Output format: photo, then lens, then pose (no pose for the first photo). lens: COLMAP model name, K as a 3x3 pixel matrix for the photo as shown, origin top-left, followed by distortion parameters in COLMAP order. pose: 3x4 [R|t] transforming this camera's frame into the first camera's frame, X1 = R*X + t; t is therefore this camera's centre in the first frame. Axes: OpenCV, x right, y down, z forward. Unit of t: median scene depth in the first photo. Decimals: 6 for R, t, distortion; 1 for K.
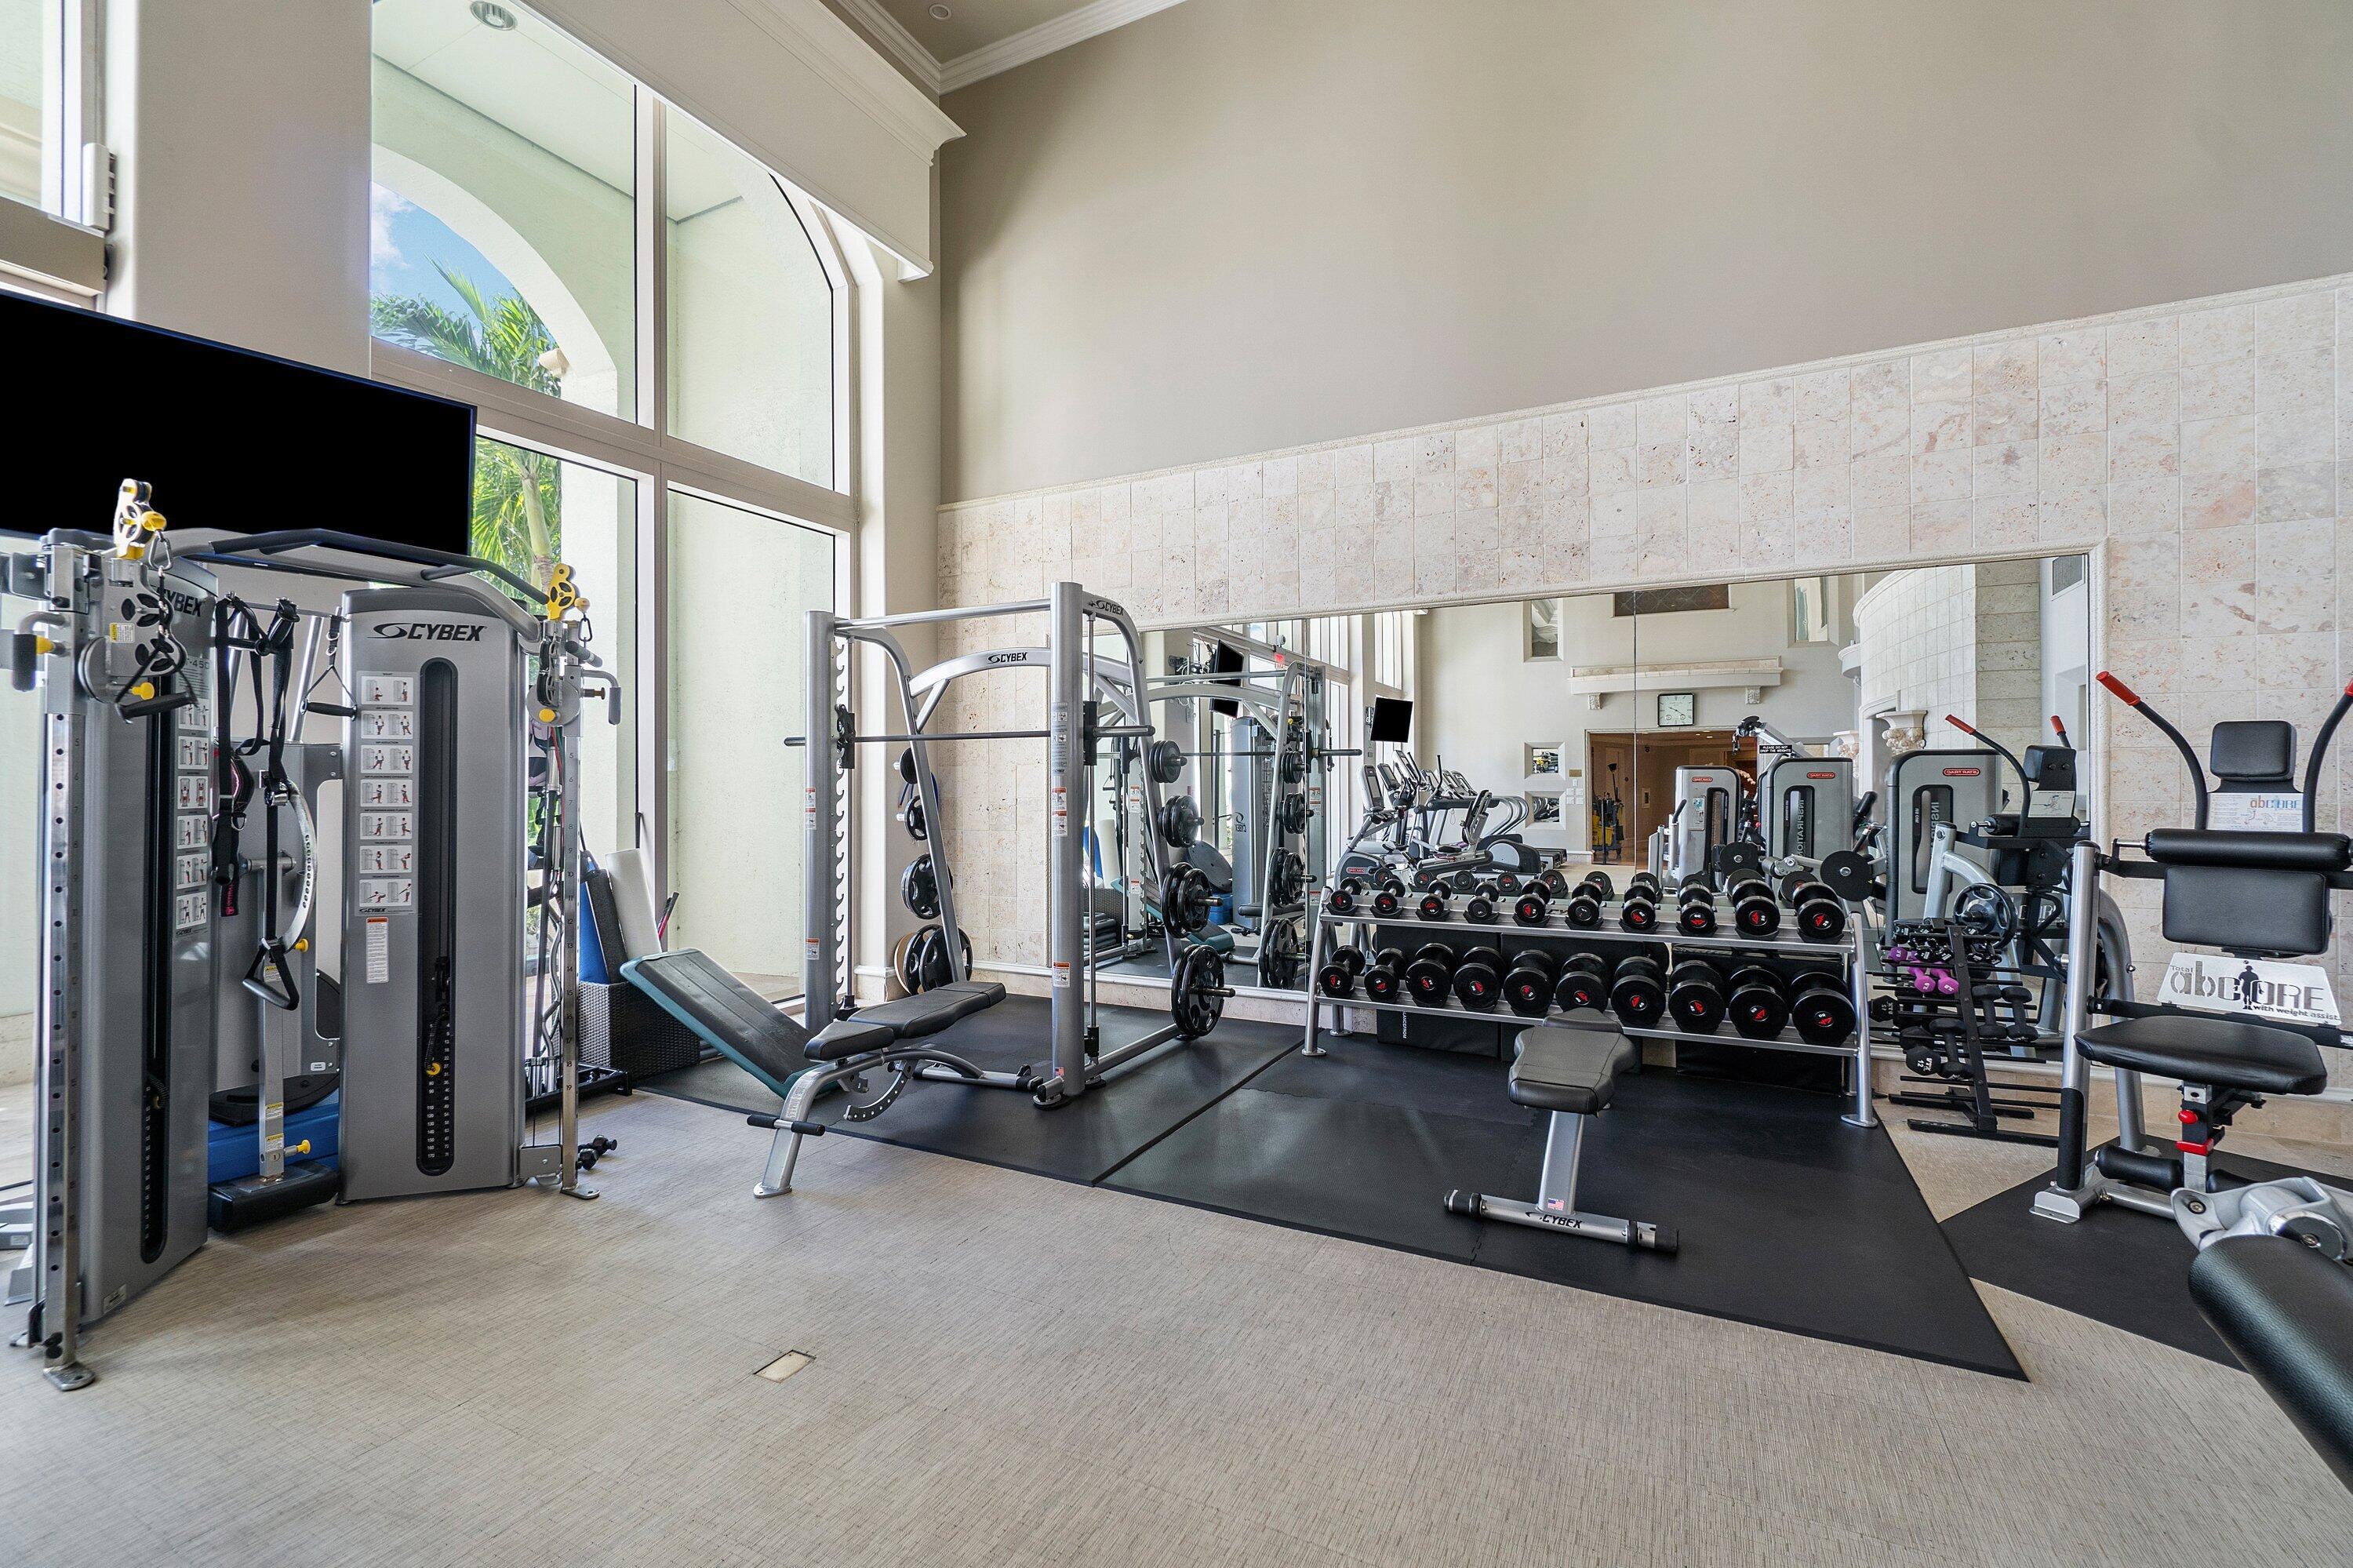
lens RADIAL K [[1017.2, 0, 1159.7], [0, 1017.2, 784.0], [0, 0, 1]] dist [0.000452, 0.000762]
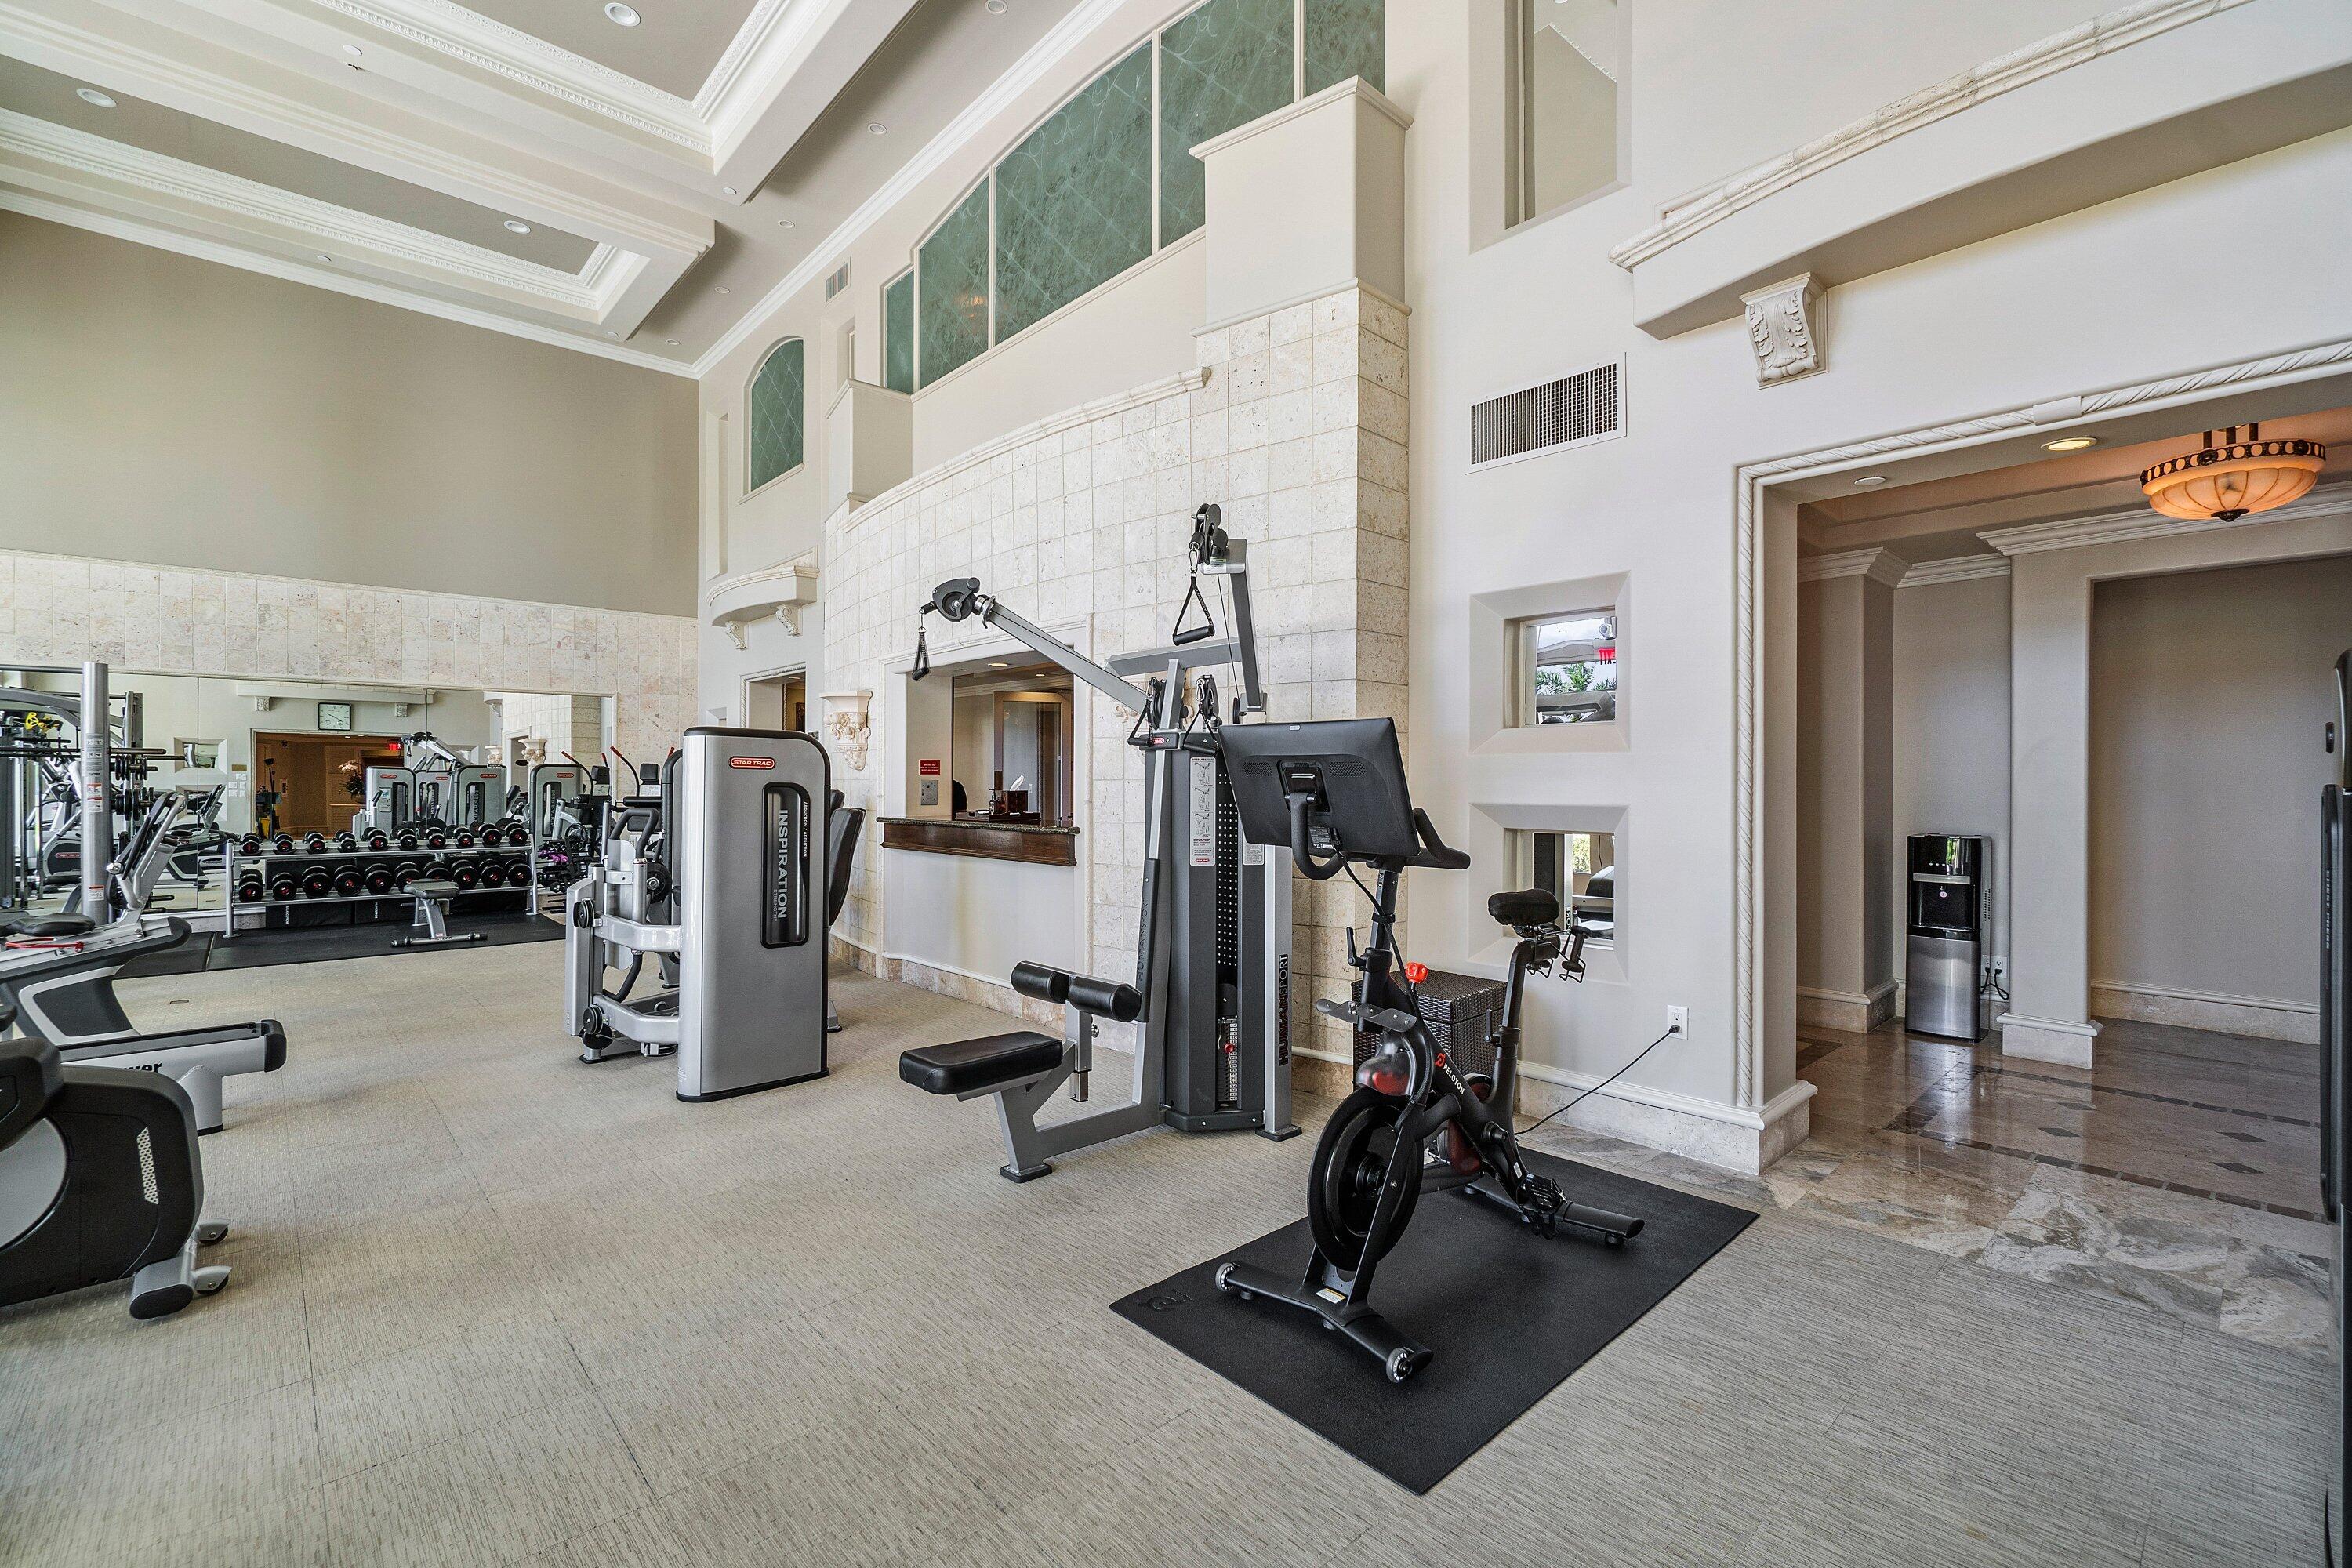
lens RADIAL K [[1016.7, 0, 1160.5], [0, 1016.7, 782.3], [0, 0, 1]] dist [0.000452, 0.000762]
pose [[0.352127, 0.001163, 0.935951, -0.915910], [-0.005599, 0.999984, 0.000864, -0.007838], [-0.935935, -0.005544, 0.352128, -1.092976]]
